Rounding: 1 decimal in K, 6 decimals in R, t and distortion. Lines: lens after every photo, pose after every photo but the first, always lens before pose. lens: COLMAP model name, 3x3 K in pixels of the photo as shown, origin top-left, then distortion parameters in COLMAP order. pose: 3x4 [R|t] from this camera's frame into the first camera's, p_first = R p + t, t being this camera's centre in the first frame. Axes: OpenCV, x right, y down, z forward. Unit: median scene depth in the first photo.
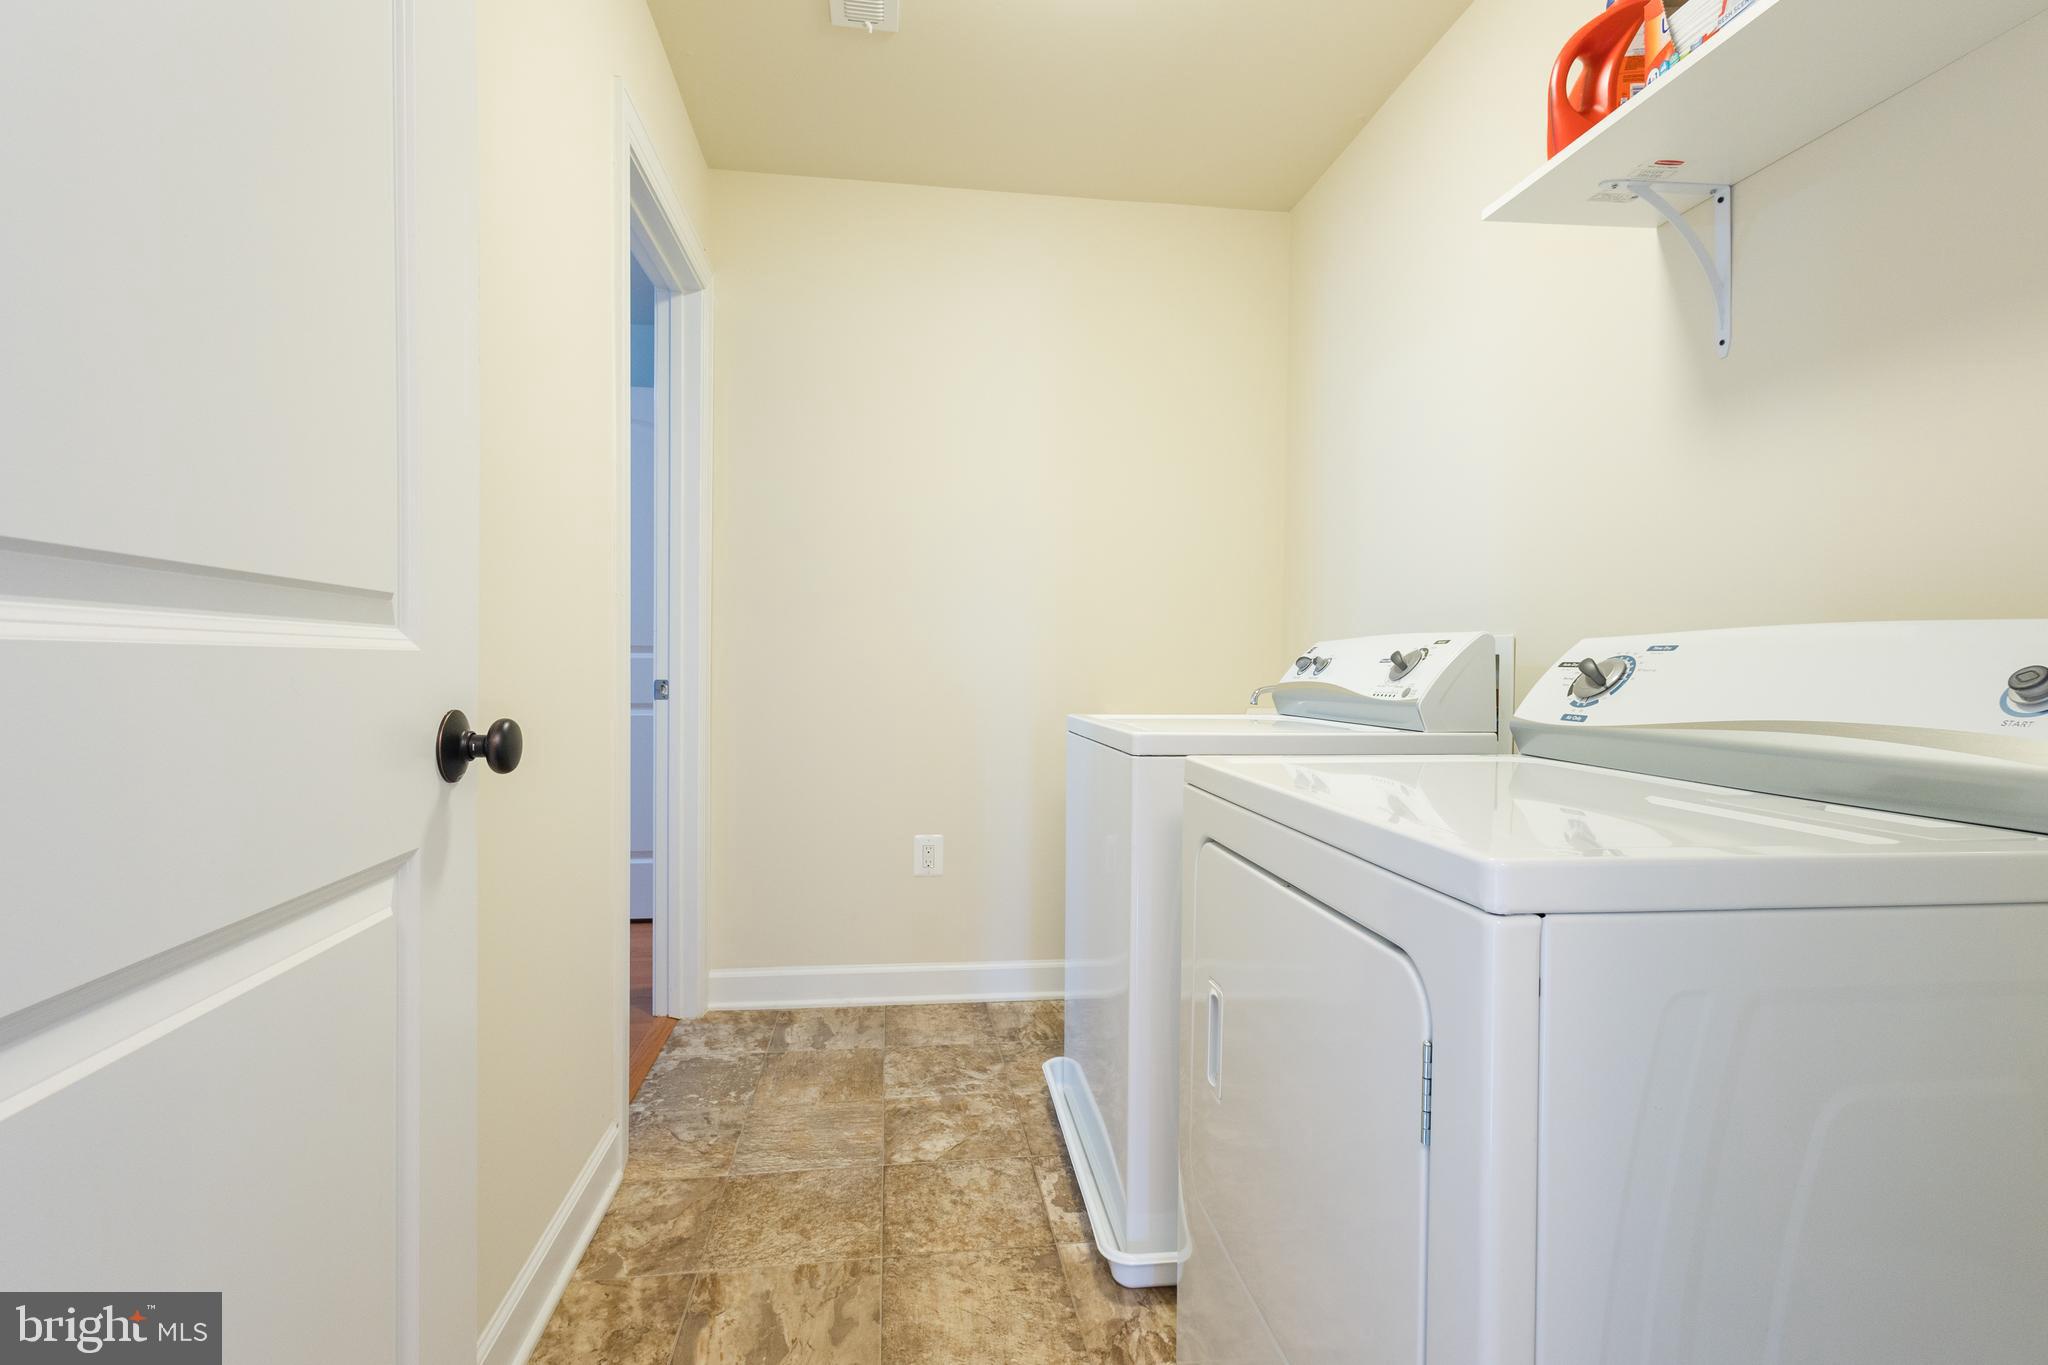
lens RADIAL K [[935.9, 0, 1015.5], [0, 935.9, 678.6], [0, 0, 1]] dist [0.005810, -0.000199]
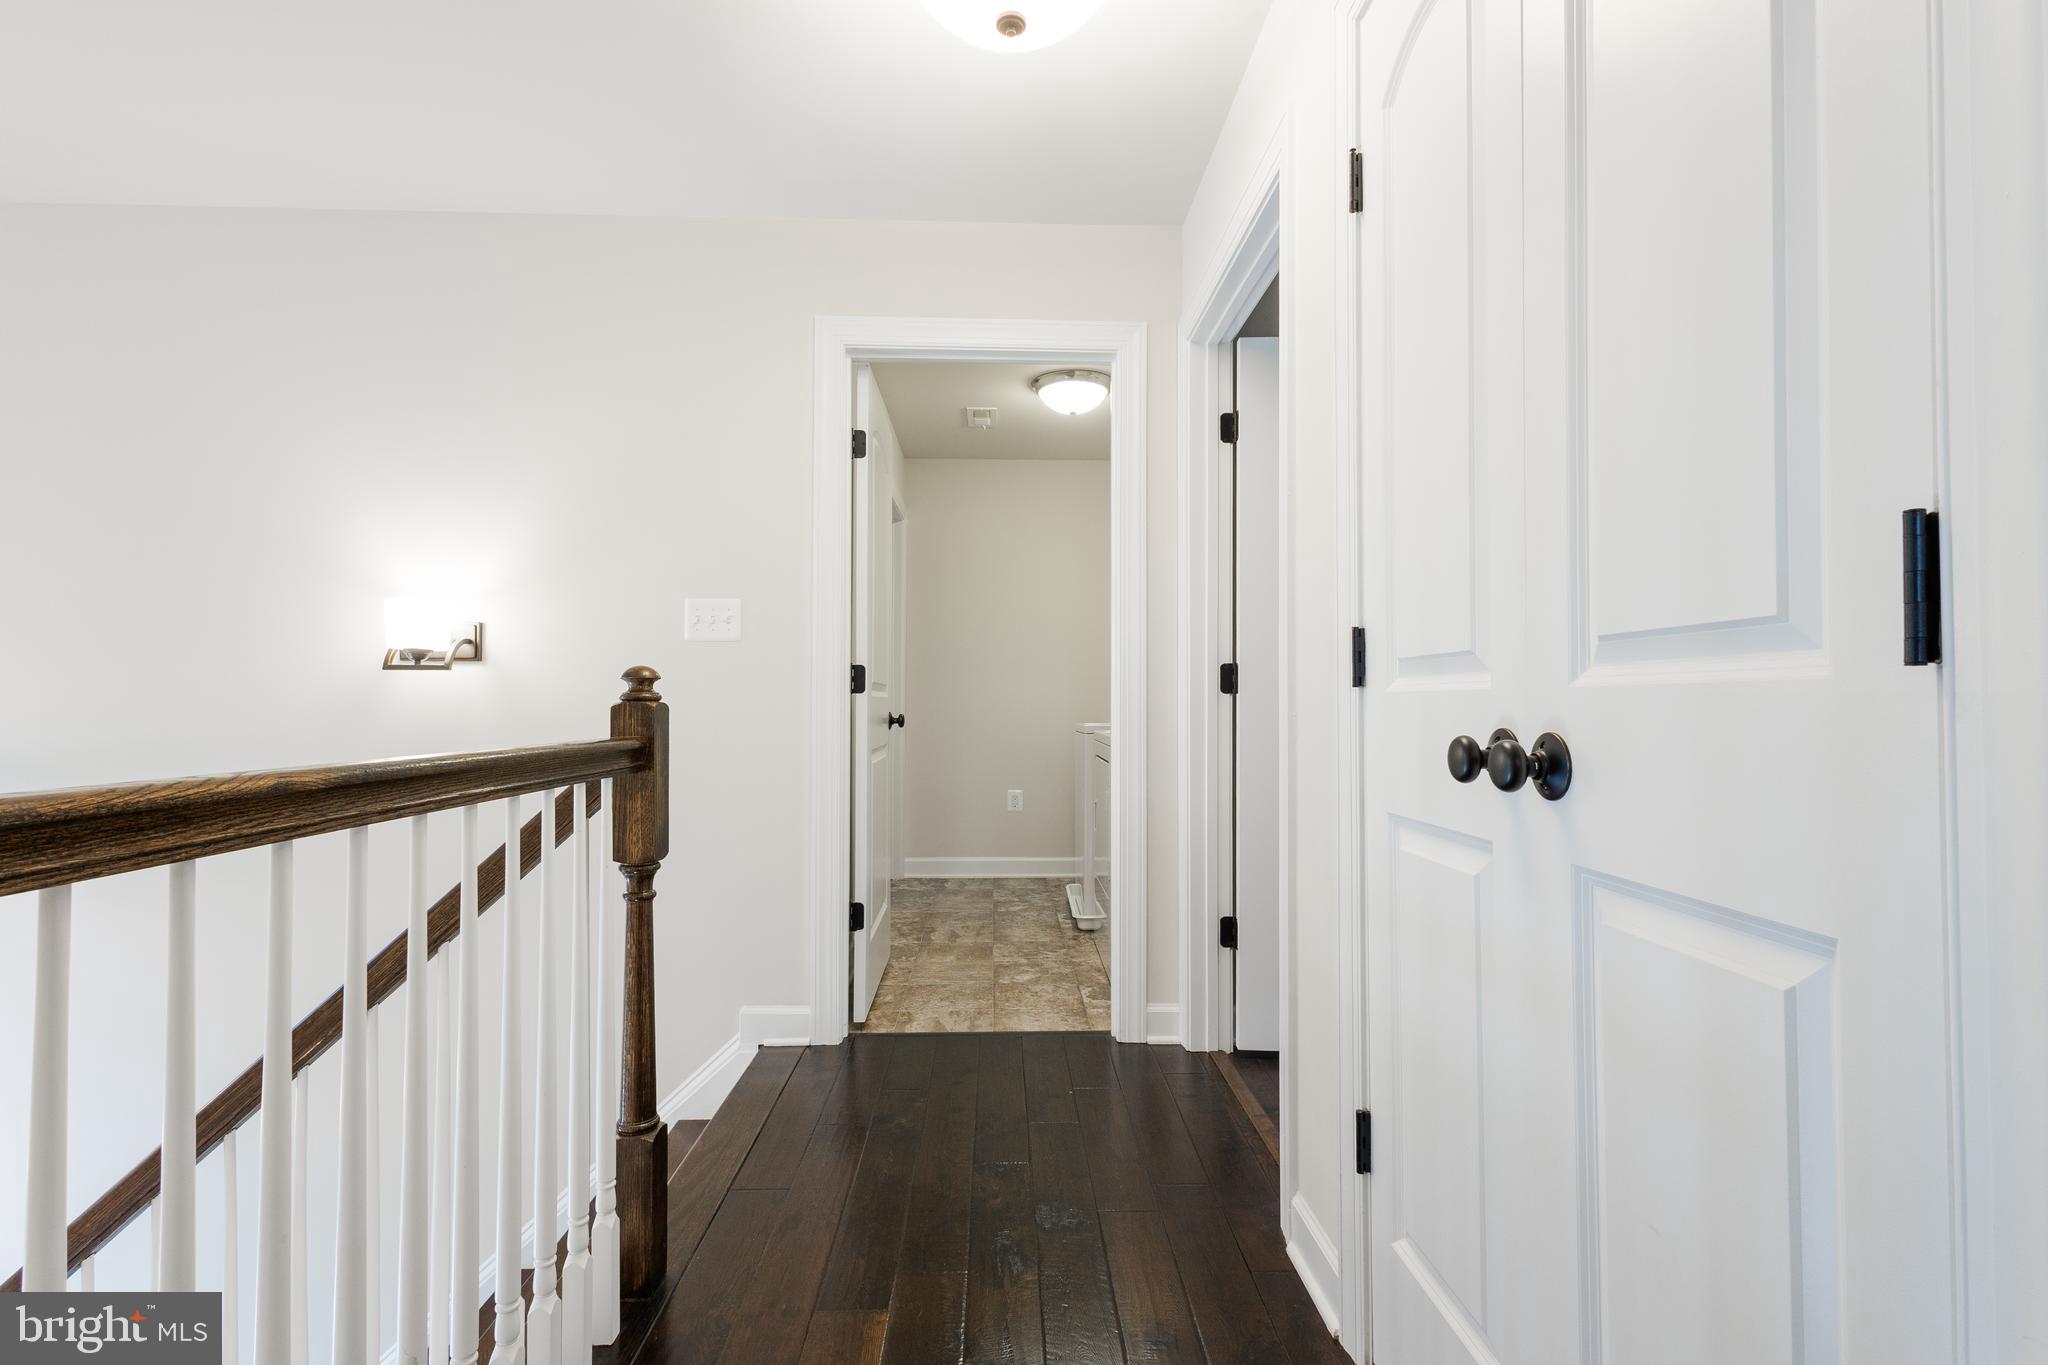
lens RADIAL K [[935.9, 0, 1015.5], [0, 935.9, 678.6], [0, 0, 1]] dist [0.005810, -0.000199]
pose [[0.993769, -0.016915, -0.110172, 0.105462], [0.012880, 0.999224, -0.037233, 0.011816], [0.110716, 0.035582, 0.993215, -0.774729]]
